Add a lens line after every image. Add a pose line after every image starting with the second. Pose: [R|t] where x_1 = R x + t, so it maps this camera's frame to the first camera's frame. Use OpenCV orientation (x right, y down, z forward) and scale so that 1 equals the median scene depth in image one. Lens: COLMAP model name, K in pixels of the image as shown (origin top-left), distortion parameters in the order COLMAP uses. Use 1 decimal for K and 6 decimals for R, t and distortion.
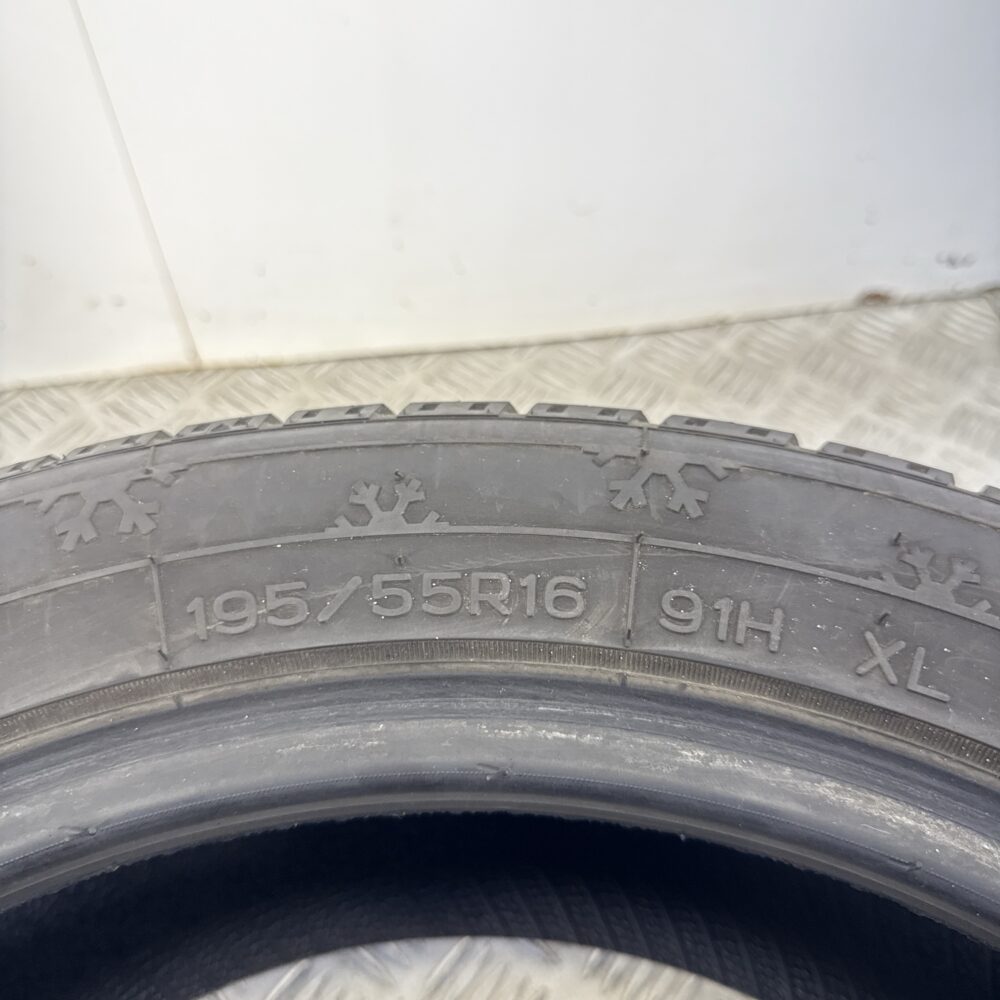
lens RADIAL K [[937.3, 0, 504.2], [0, 937.3, 496.2], [0, 0, 1]] dist [0.171017, -0.397599]
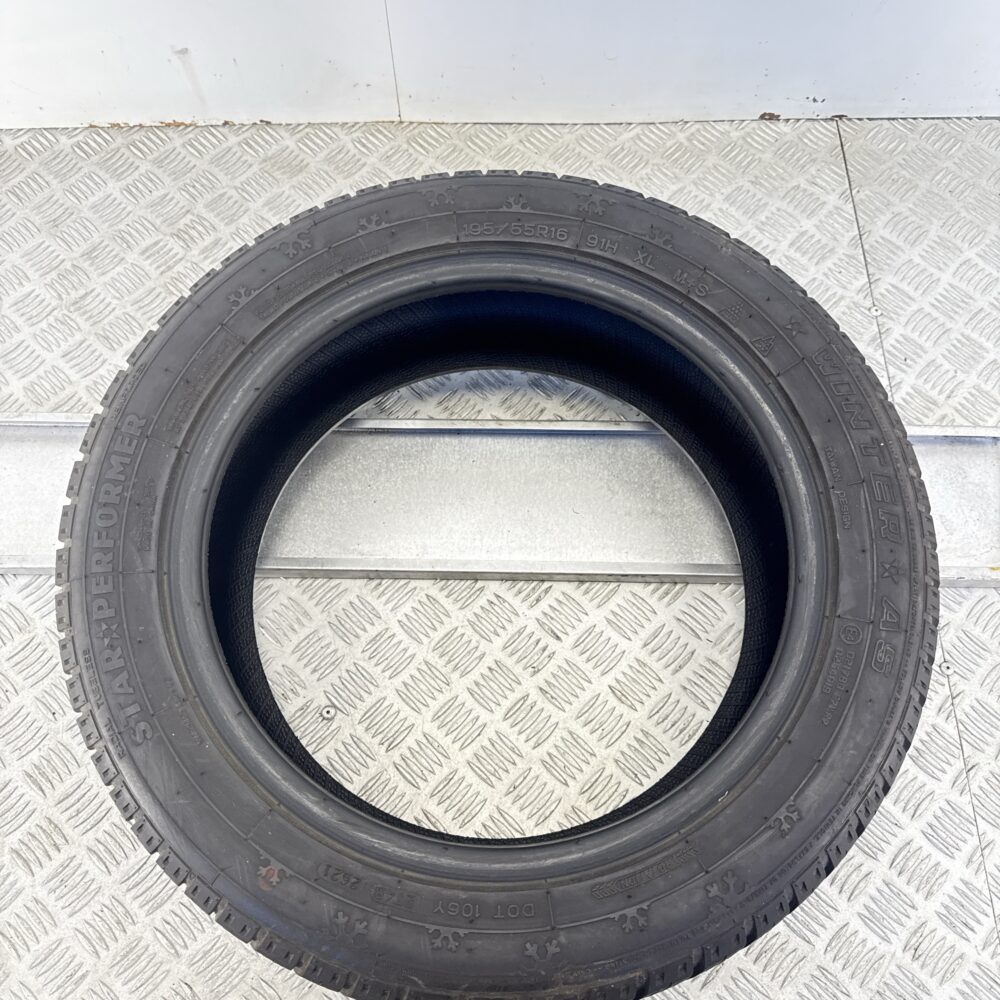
lens RADIAL K [[937.3, 0, 504.2], [0, 937.3, 496.2], [0, 0, 1]] dist [0.171017, -0.397599]
pose [[0.993491, 0.110474, -0.027774, 0.054918], [-0.098305, 0.954680, 0.280932, 0.065524], [0.057551, -0.276373, 0.959326, -2.893715]]
